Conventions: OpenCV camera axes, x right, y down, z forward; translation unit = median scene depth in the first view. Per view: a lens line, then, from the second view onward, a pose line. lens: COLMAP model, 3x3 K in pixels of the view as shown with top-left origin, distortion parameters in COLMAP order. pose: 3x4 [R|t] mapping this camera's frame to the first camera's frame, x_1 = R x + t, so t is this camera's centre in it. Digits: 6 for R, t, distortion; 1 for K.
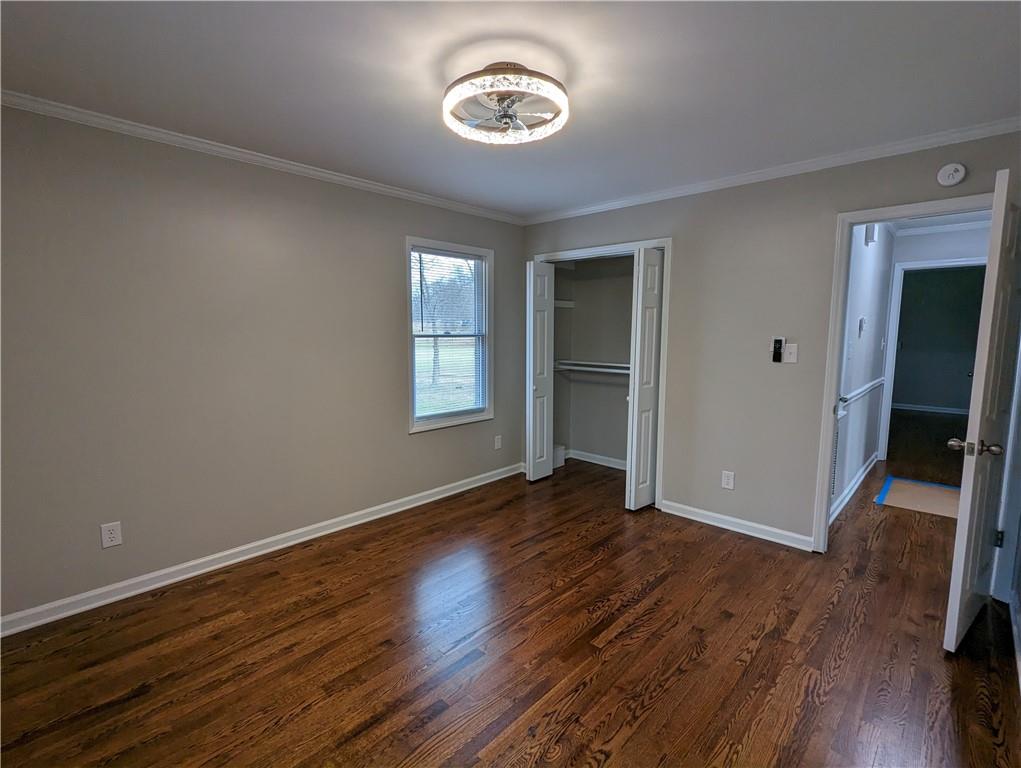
lens RADIAL K [[484.6, 0, 509.5], [0, 484.6, 384.9], [0, 0, 1]] dist [0.000813, 0.000282]
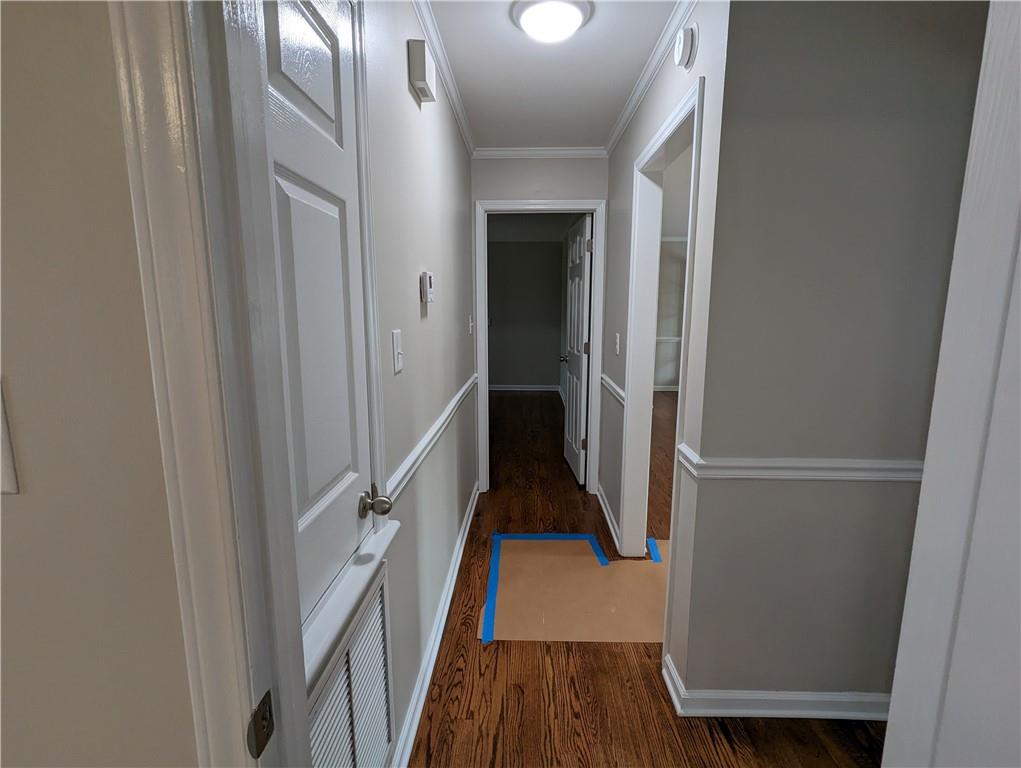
lens RADIAL K [[484.6, 0, 511.4], [0, 484.6, 384.0], [0, 0, 1]] dist [0.000813, 0.000282]
pose [[0.747974, -0.108041, 0.654875, 0.399789], [0.077049, 0.994126, 0.076008, -0.053847], [-0.659241, -0.006394, 0.751905, 0.504540]]
